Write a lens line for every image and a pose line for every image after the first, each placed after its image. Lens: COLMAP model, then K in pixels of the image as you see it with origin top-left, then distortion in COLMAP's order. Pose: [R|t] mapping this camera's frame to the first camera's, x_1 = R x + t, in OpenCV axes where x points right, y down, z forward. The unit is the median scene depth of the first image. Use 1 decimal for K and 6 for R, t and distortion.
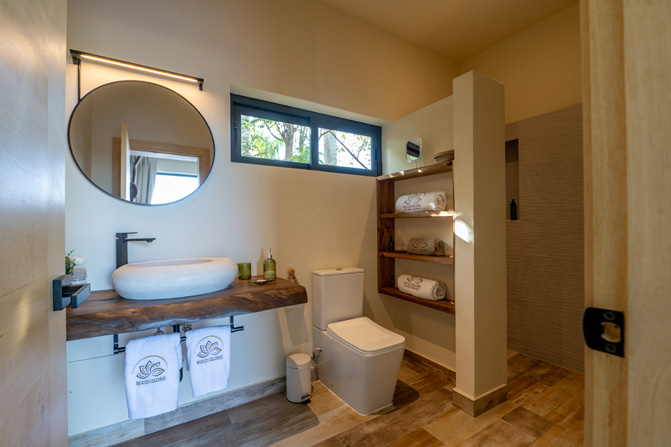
lens RADIAL K [[295.3, 0, 333.2], [0, 295.3, 225.7], [0, 0, 1]] dist [-0.005258, -0.000979]
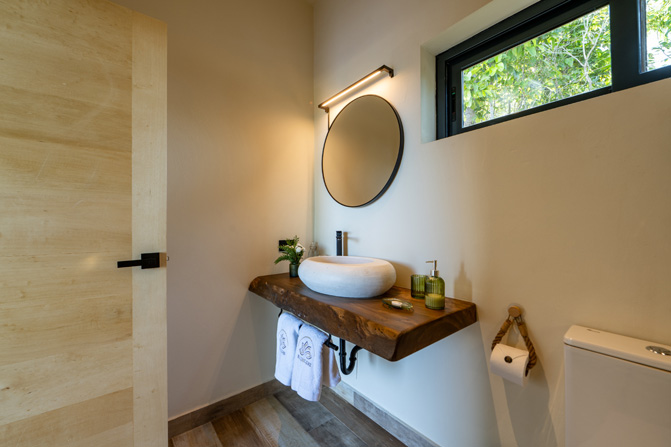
lens RADIAL K [[277.9, 0, 347.2], [0, 277.9, 223.3], [0, 0, 1]] dist [0.013524, -0.000858]
pose [[0.117810, -0.005941, -0.993018, 0.334406], [0.008954, 0.999948, -0.004921, -0.004808], [0.992996, -0.008312, 0.117857, 0.632686]]
